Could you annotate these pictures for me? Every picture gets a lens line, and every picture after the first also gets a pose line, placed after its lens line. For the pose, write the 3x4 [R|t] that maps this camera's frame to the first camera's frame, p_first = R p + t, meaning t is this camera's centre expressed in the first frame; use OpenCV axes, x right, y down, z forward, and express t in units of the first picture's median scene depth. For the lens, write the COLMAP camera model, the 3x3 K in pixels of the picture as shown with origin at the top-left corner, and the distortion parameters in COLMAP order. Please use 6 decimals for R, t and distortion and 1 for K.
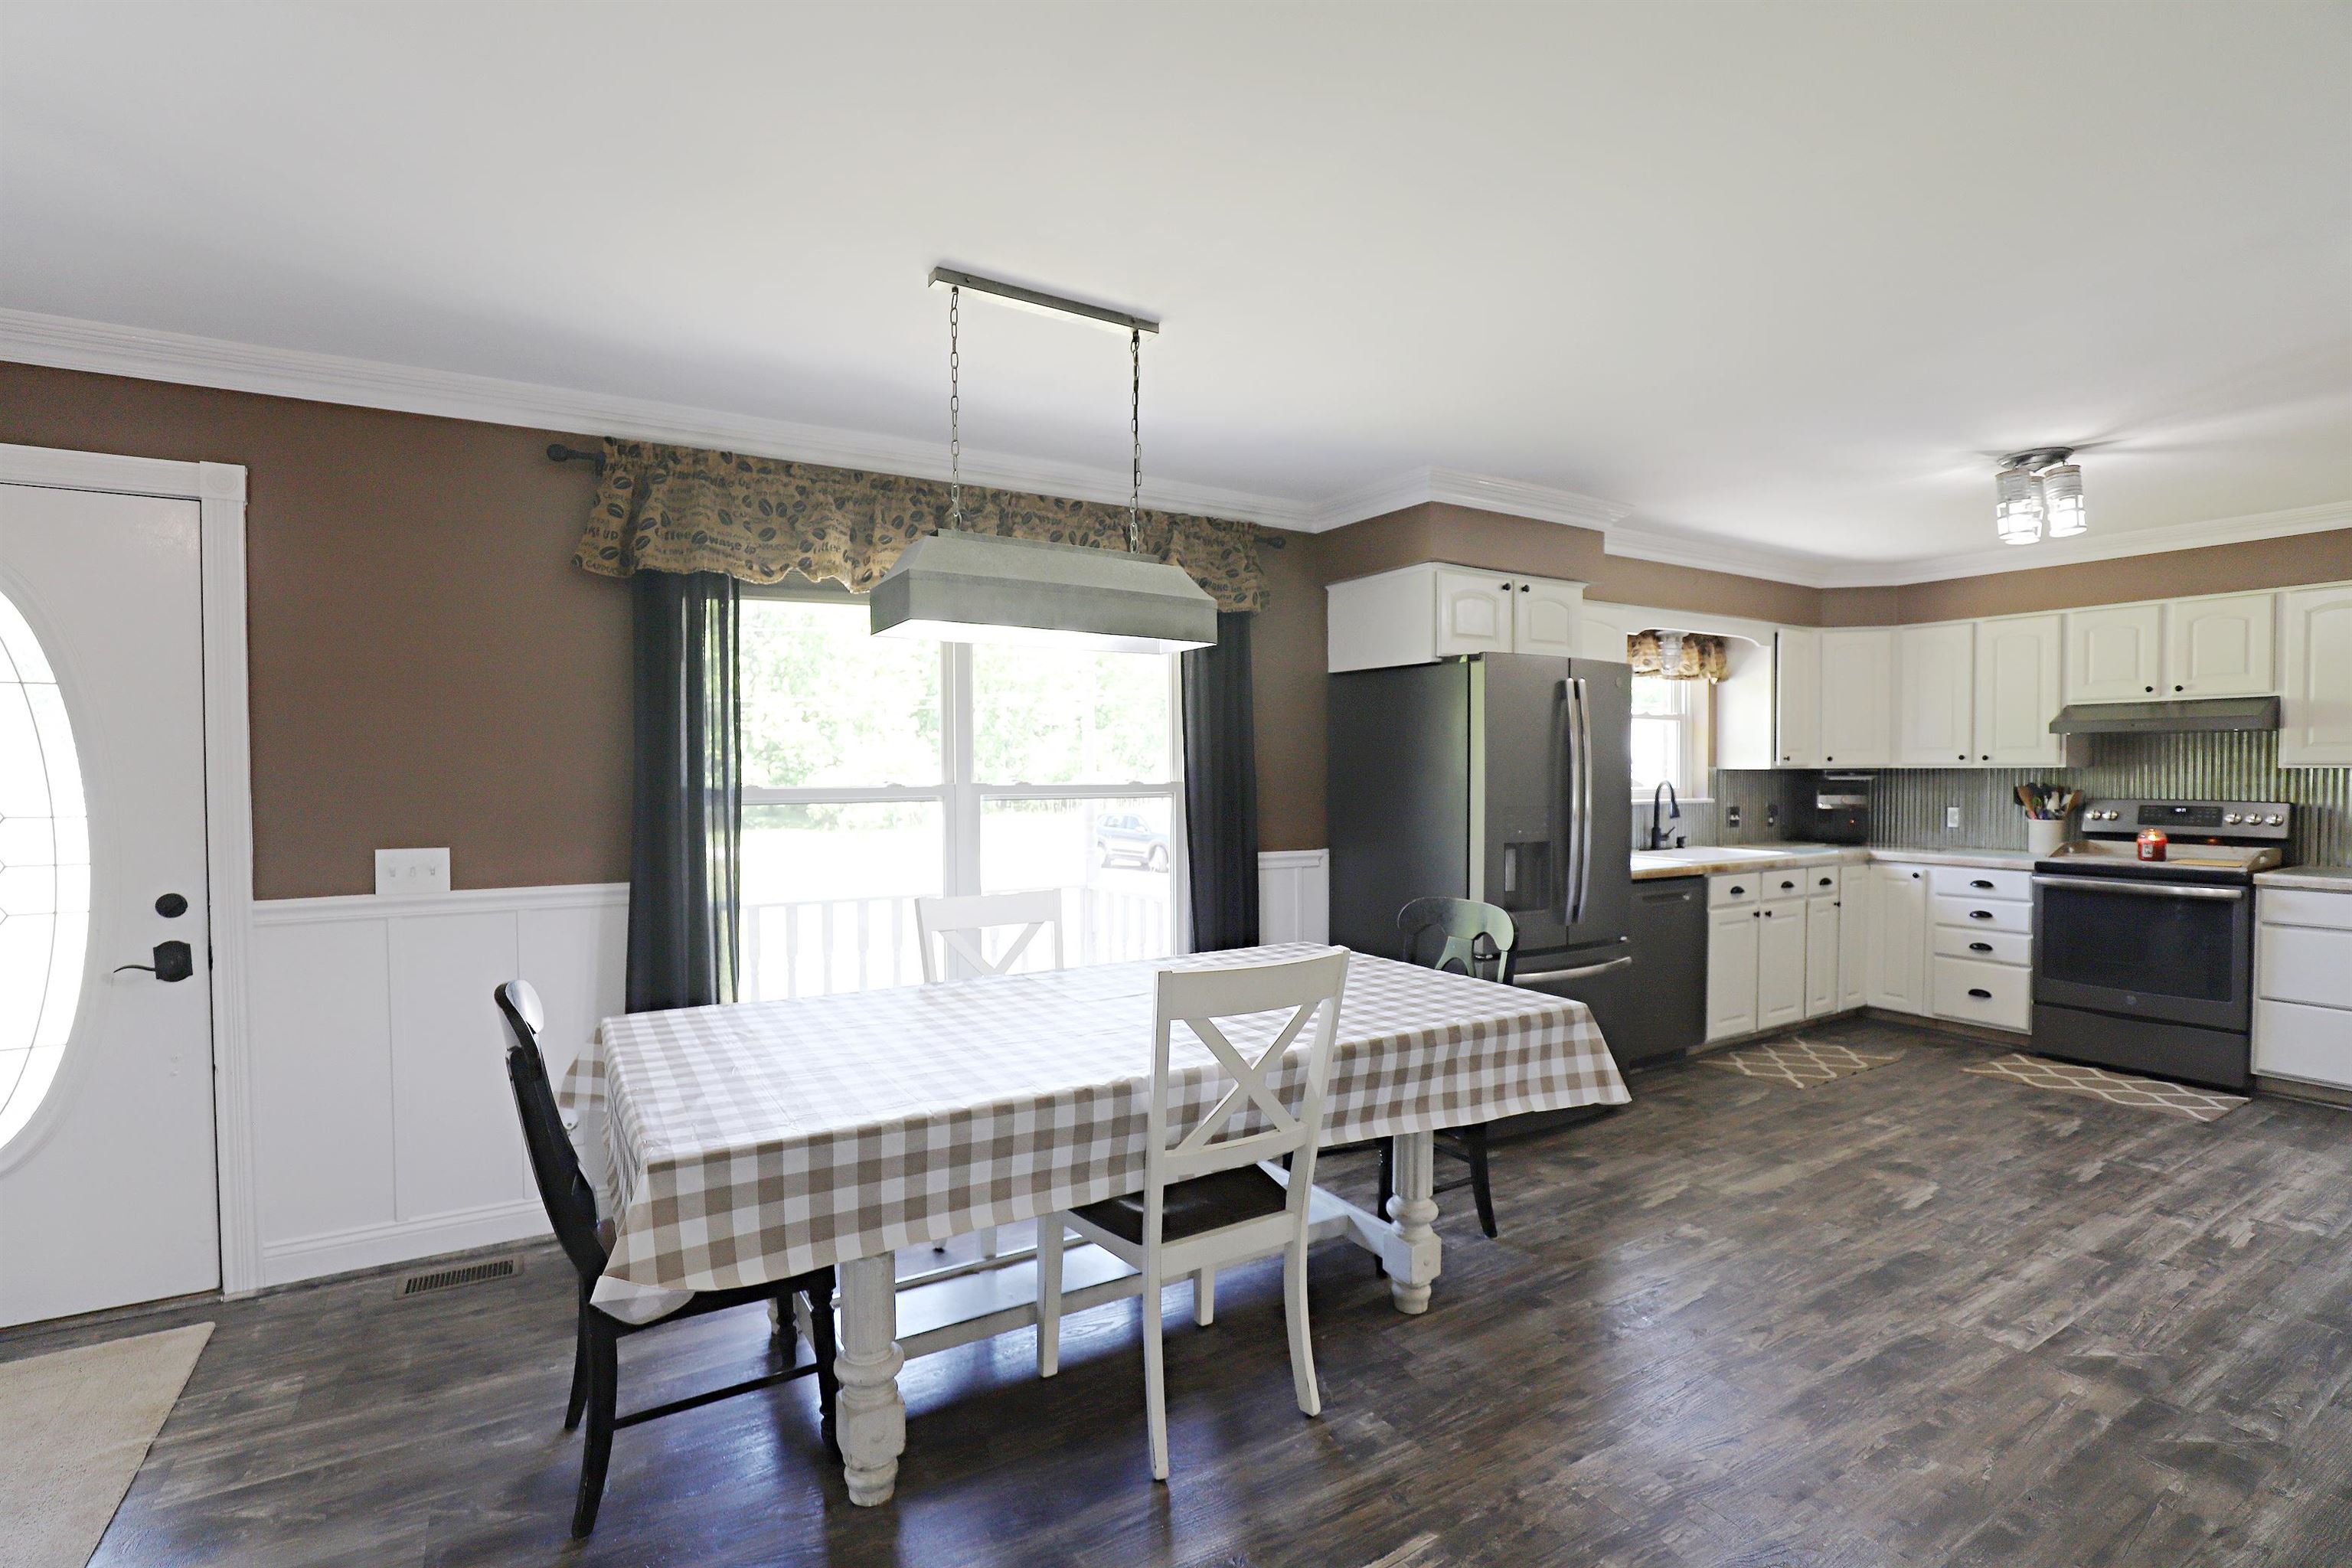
lens RADIAL K [[1088.0, 0, 1167.2], [0, 1088.0, 795.2], [0, 0, 1]] dist [-0.039706, 0.009632]
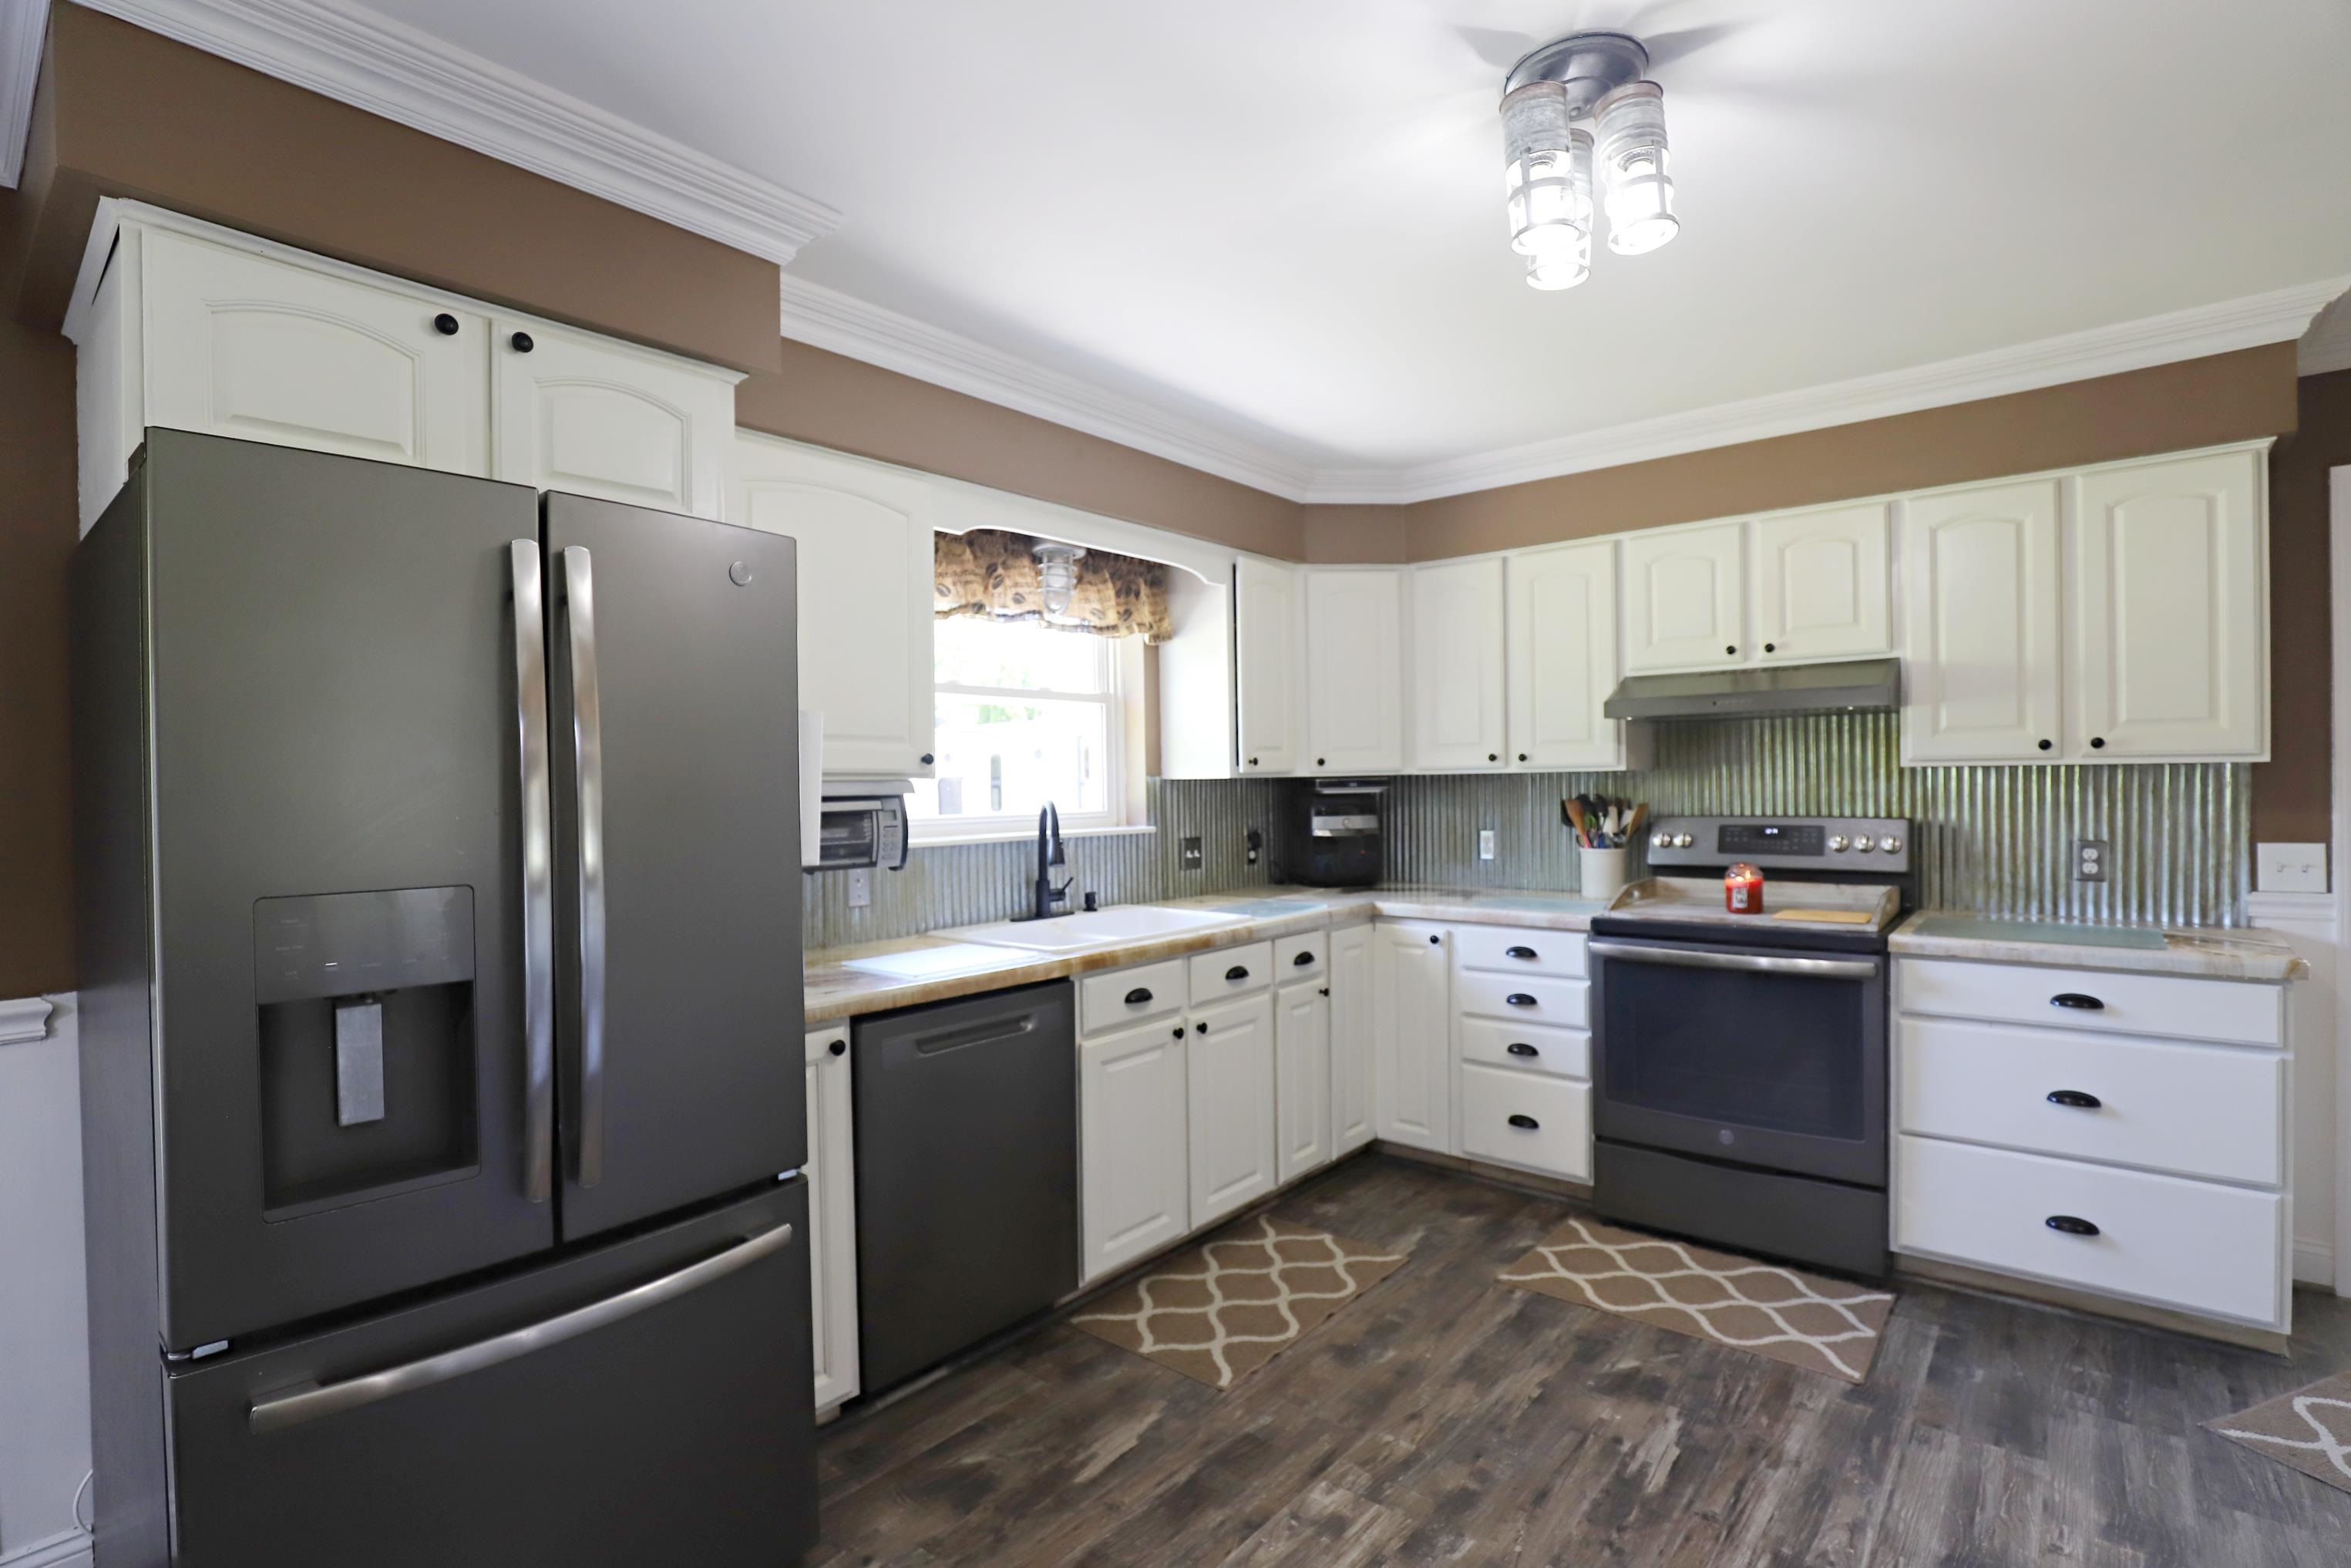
lens RADIAL K [[1099.2, 0, 1175.3], [0, 1099.2, 791.1], [0, 0, 1]] dist [-0.030878, 0.001128]
pose [[0.946082, -0.014400, 0.323607, 0.458357], [0.020438, 0.999675, -0.015269, -0.010803], [-0.323282, 0.021059, 0.946068, 0.569931]]
